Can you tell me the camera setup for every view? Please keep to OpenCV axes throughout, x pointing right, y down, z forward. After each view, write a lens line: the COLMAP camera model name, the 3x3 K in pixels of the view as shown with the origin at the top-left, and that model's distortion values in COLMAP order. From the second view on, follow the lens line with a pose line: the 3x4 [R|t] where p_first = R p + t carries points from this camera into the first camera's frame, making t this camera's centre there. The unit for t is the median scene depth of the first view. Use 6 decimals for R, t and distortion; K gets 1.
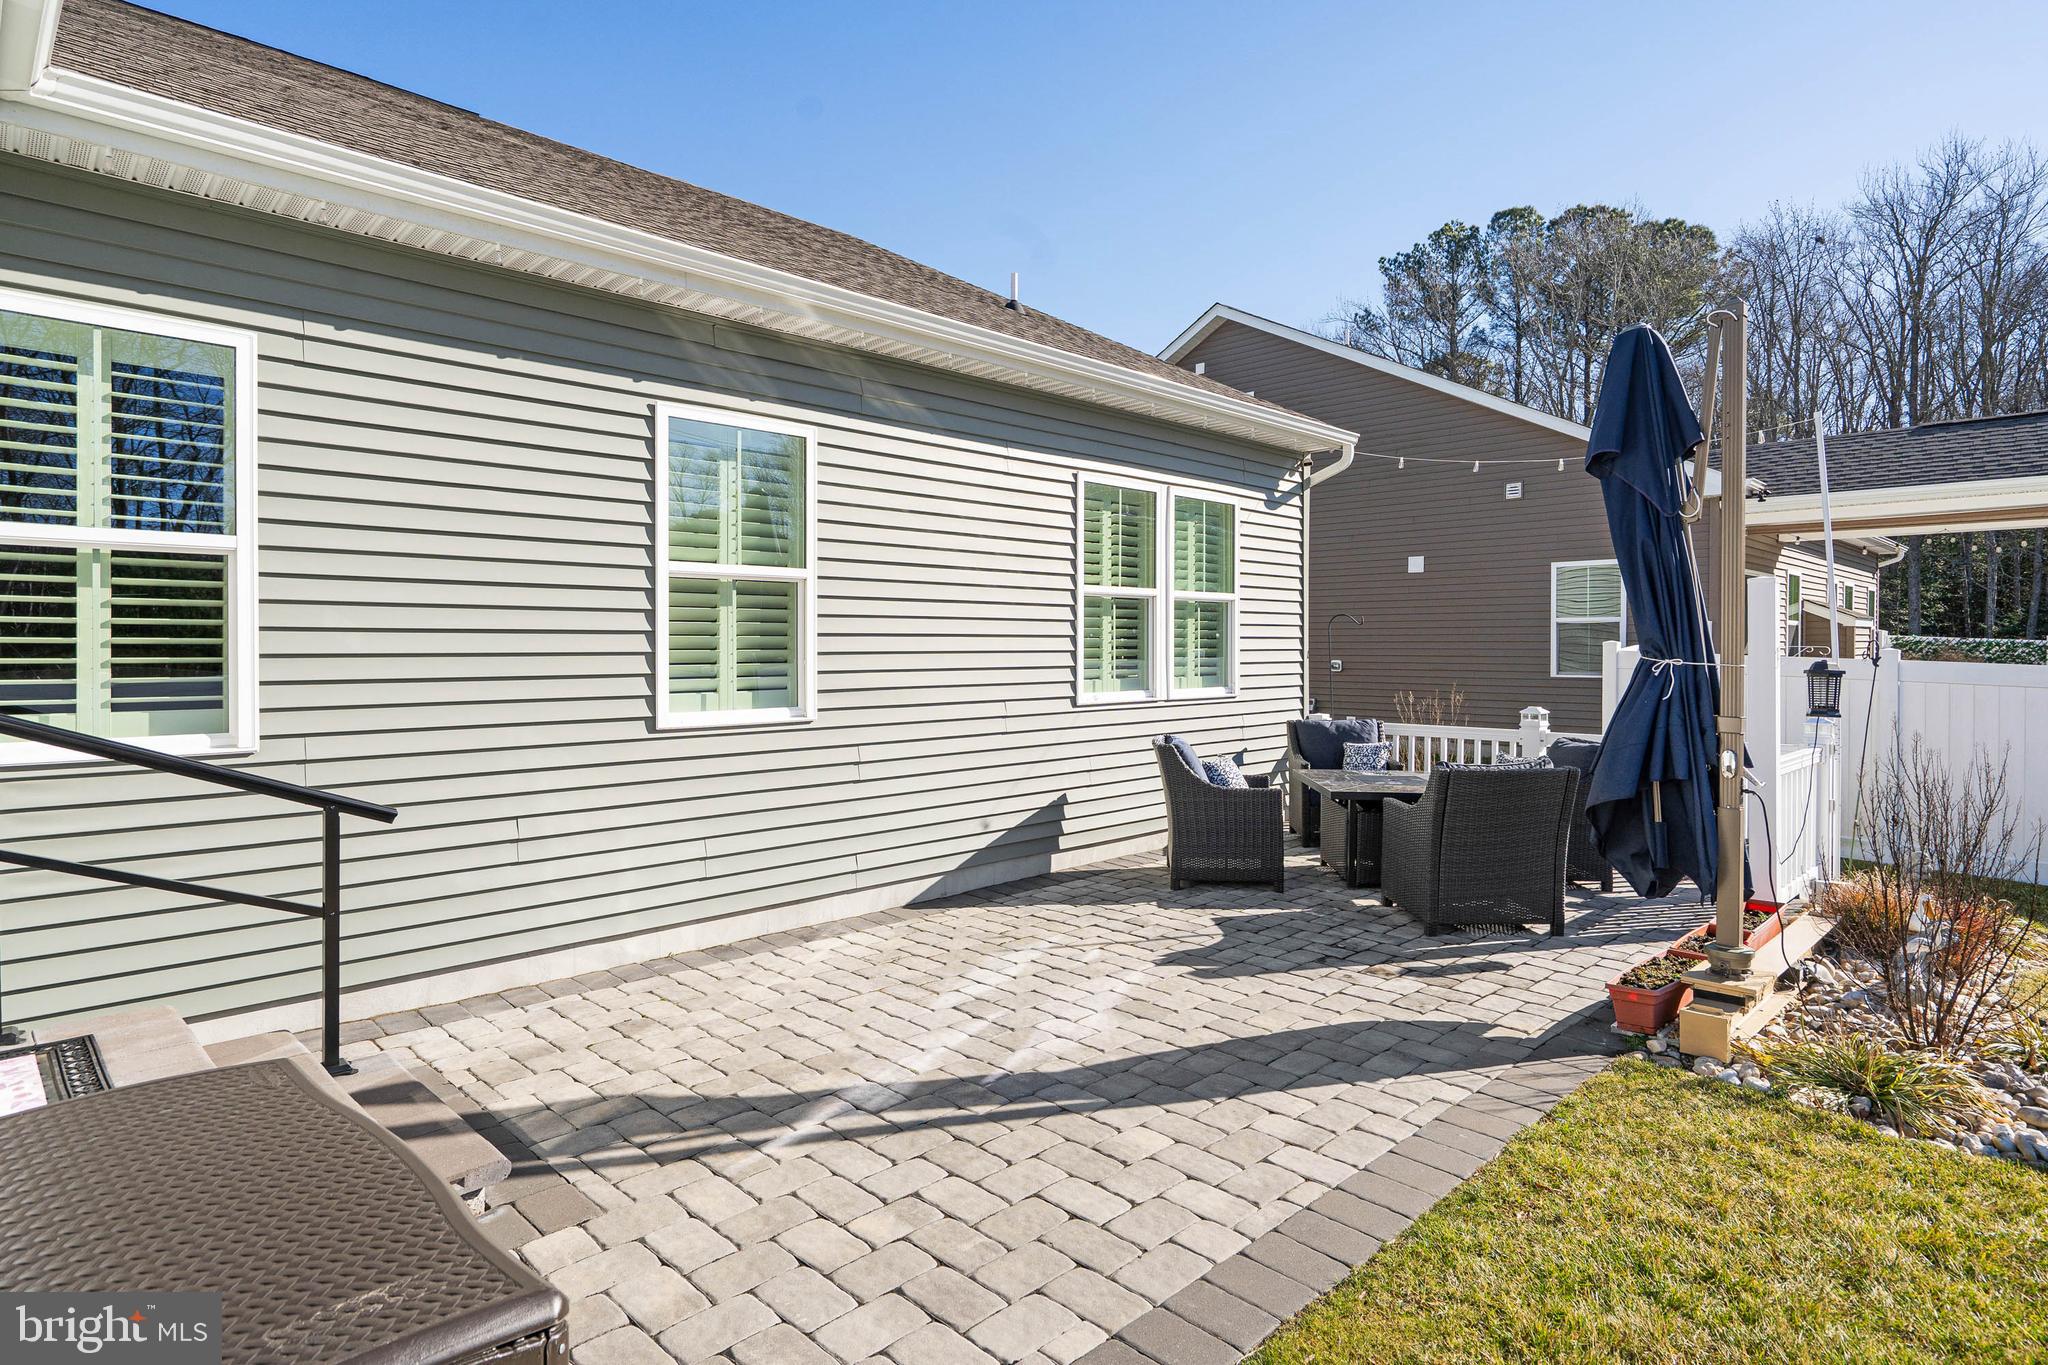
lens RADIAL K [[1095.1, 0, 1022.6], [0, 1095.1, 661.2], [0, 0, 1]] dist [0.000495, 0.001257]
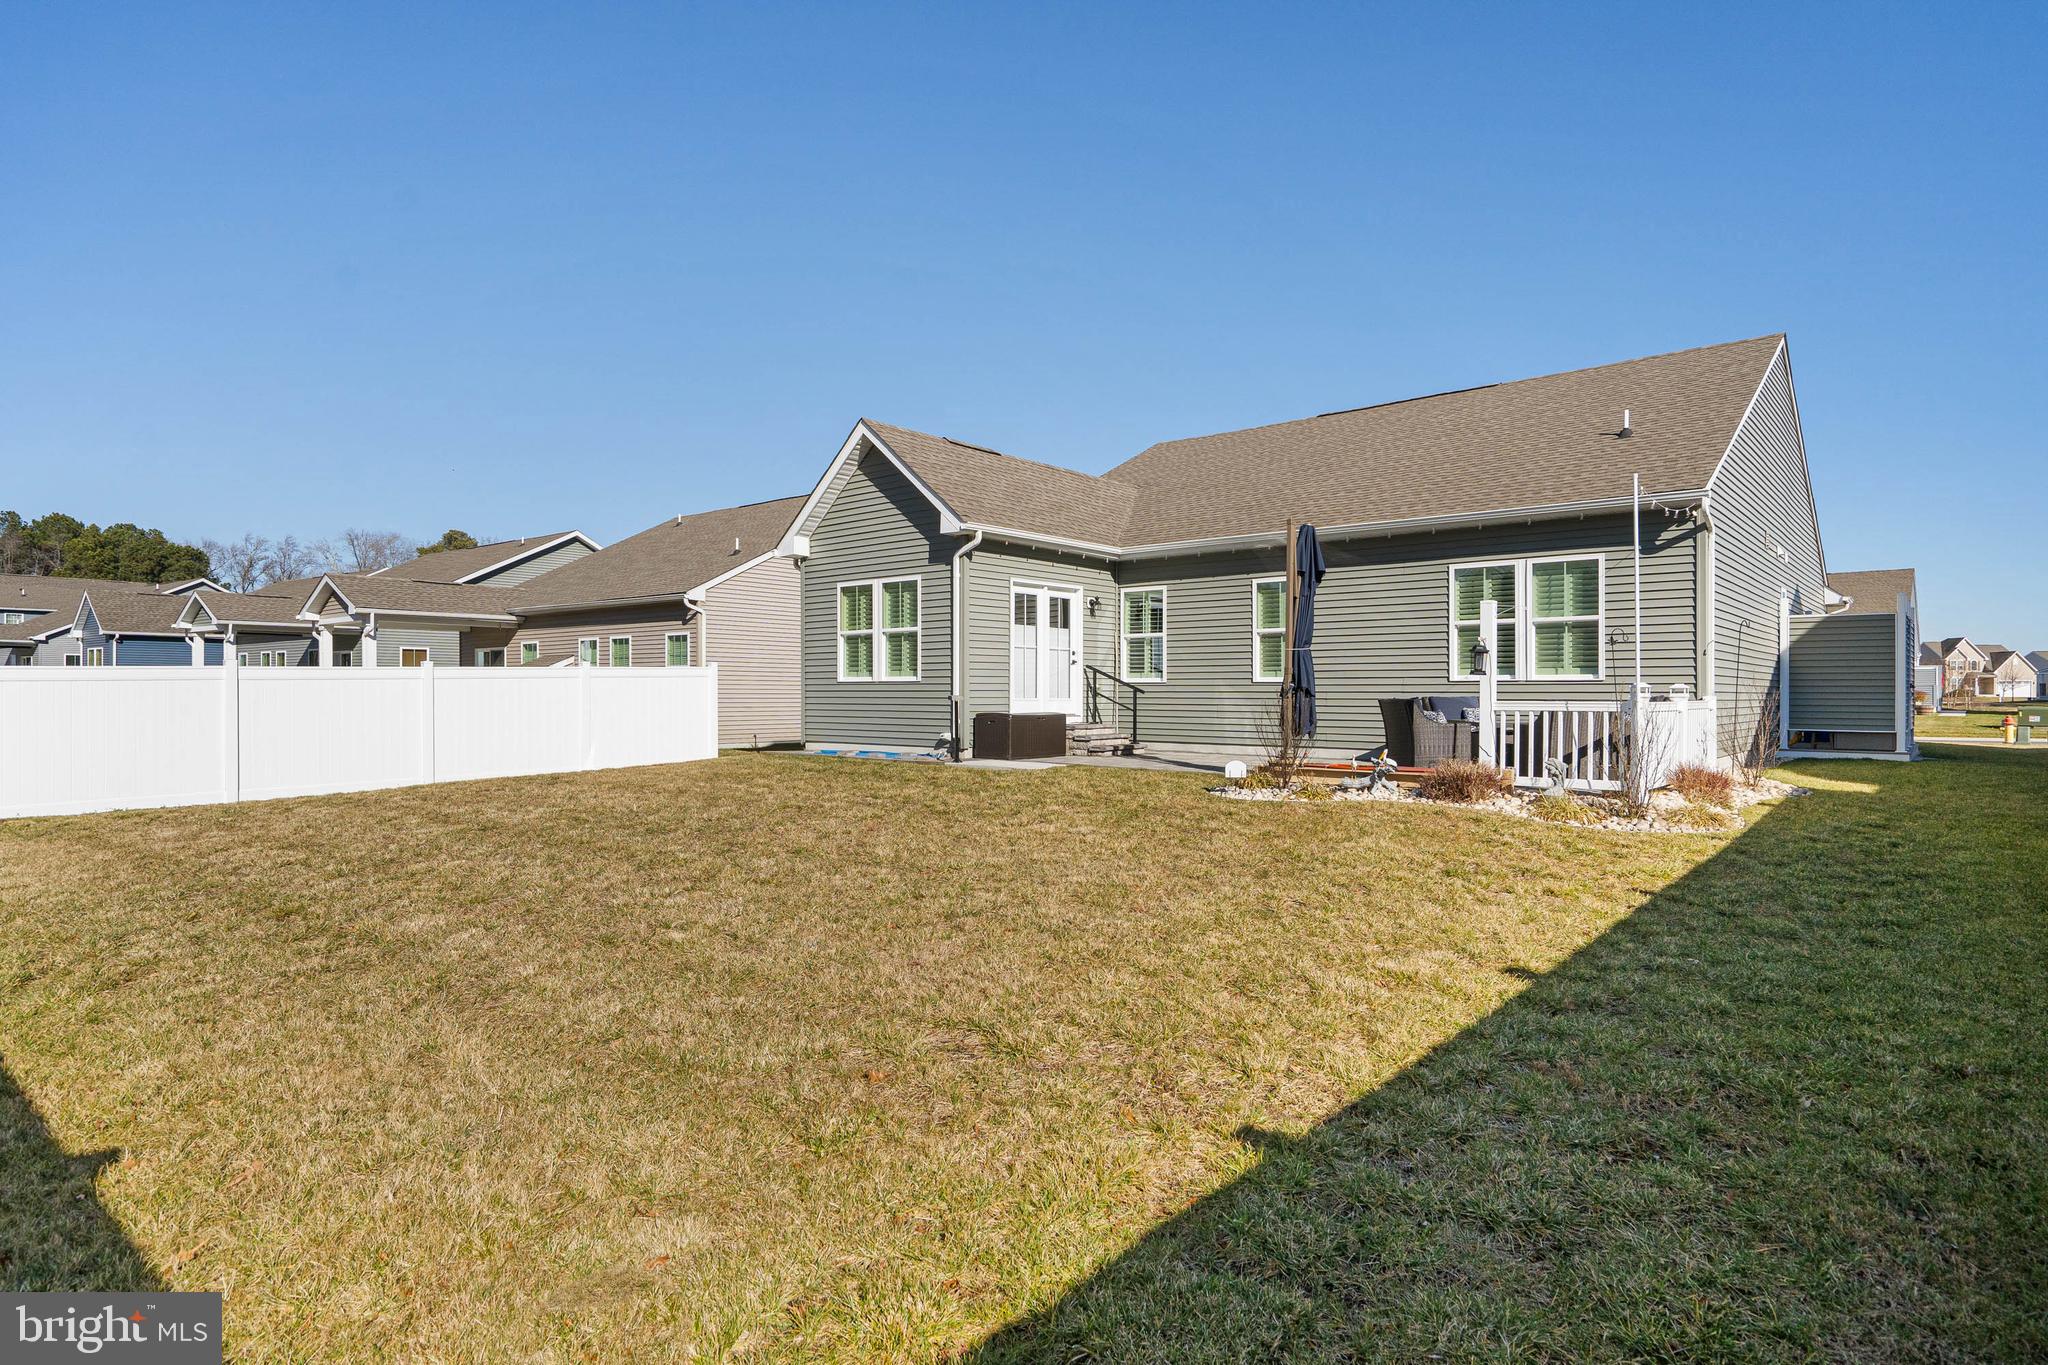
lens RADIAL K [[1095.1, 0, 1022.6], [0, 1095.1, 661.2], [0, 0, 1]] dist [0.000495, 0.001257]
pose [[0.073626, -0.028769, -0.996871, 2.577955], [-0.017469, 0.999393, -0.030132, 0.100010], [0.997133, 0.019633, 0.073079, 0.097227]]
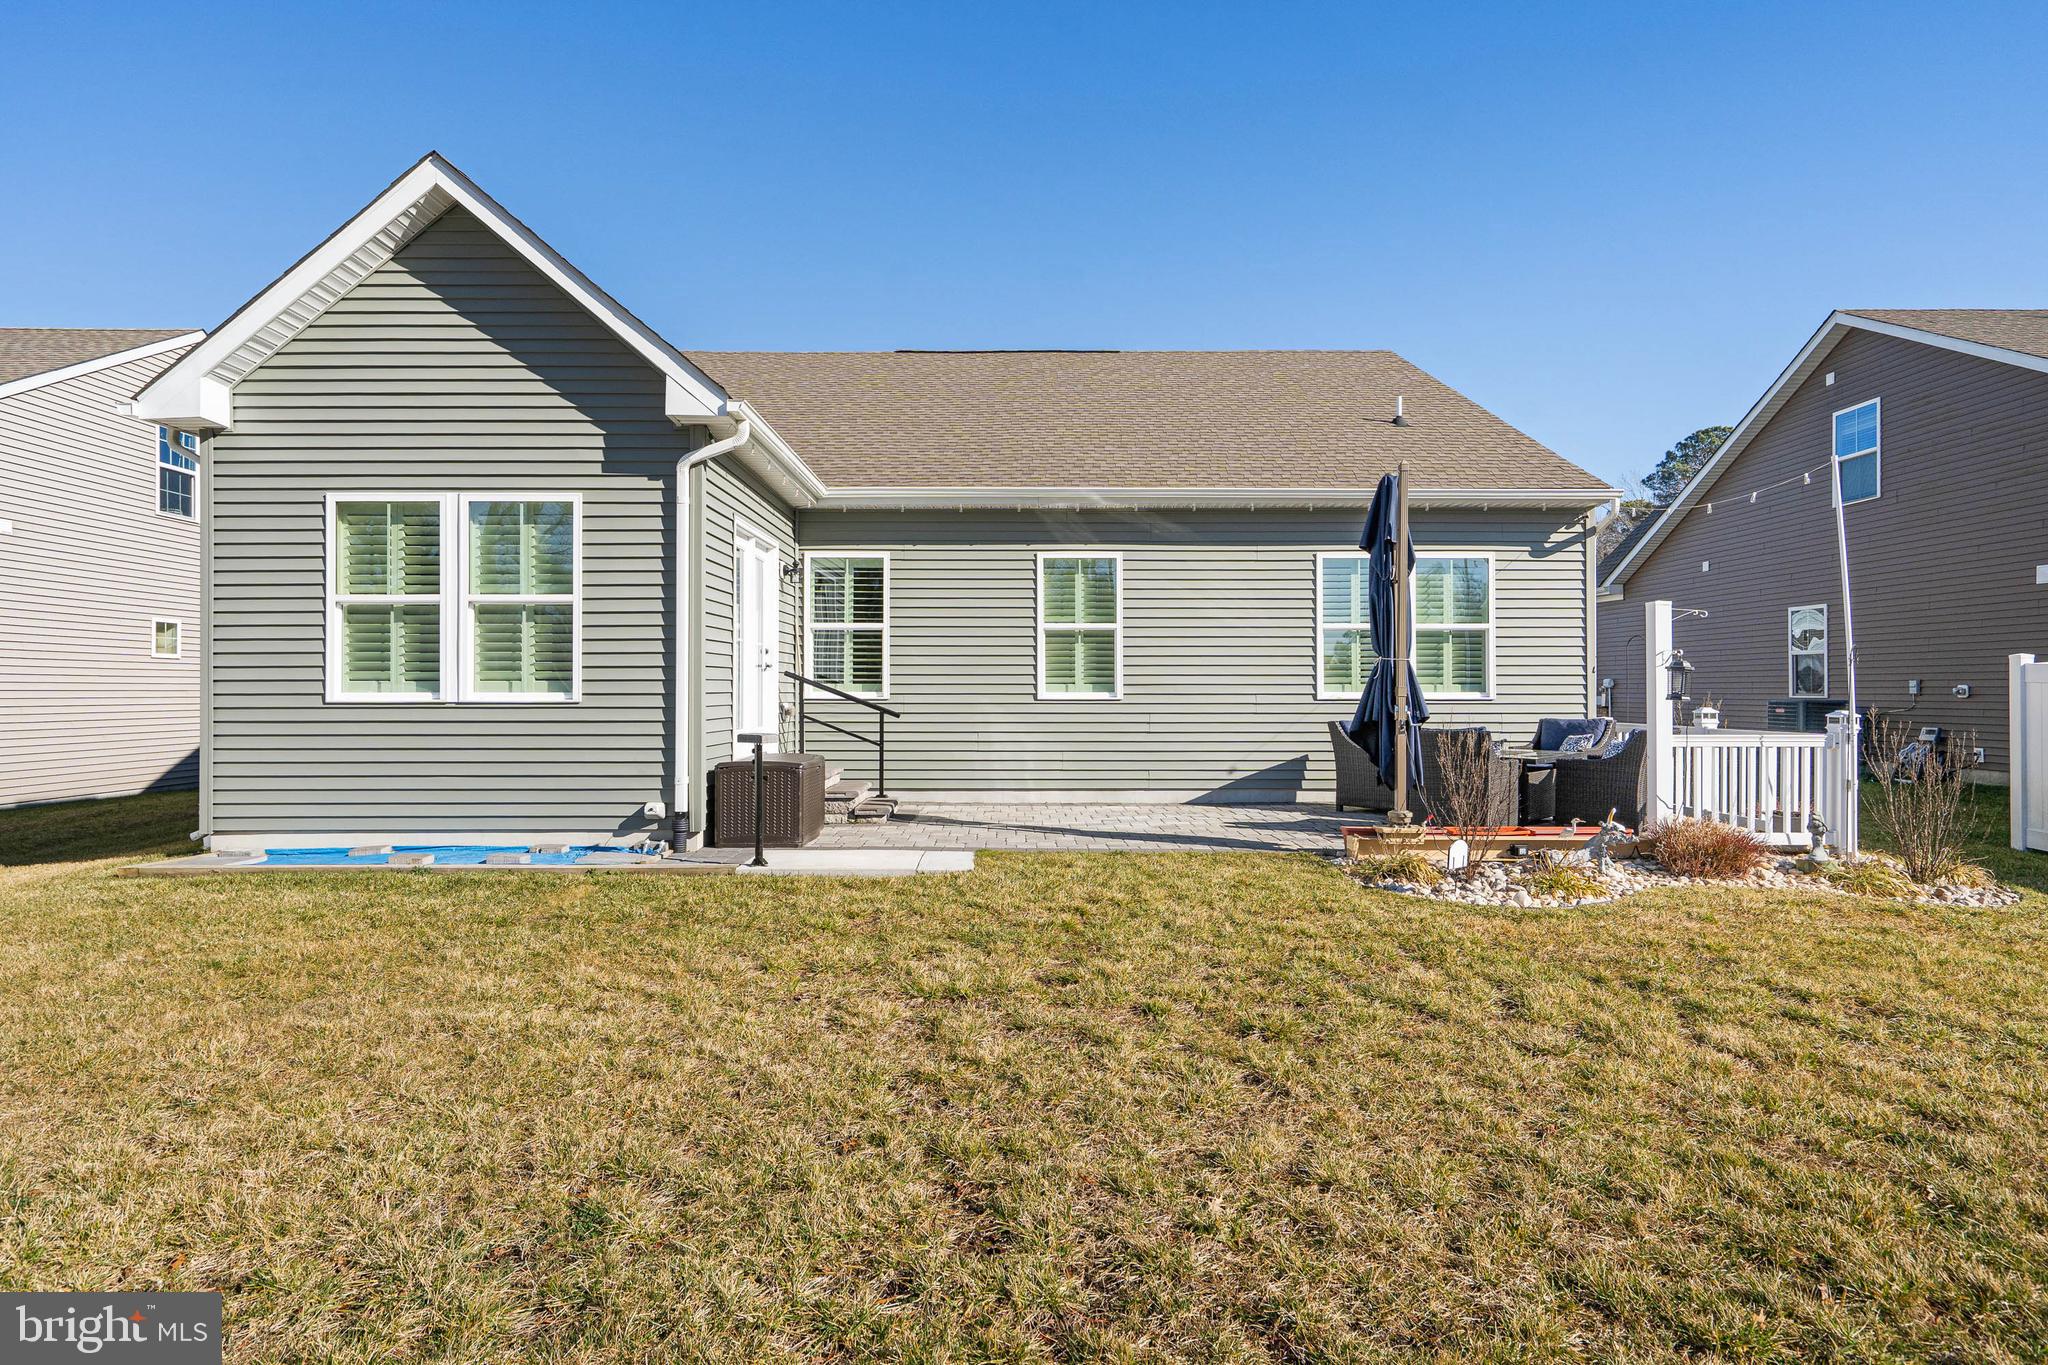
lens RADIAL K [[1147.6, 0, 1024.0], [0, 1147.6, 682.5], [0, 0, 1]] dist [0.004426, 0.000601]
pose [[0.709002, -0.004067, -0.705195, 1.199289], [-0.011223, 0.999792, -0.017050, 0.063471], [0.705118, 0.020002, 0.708808, -0.625213]]
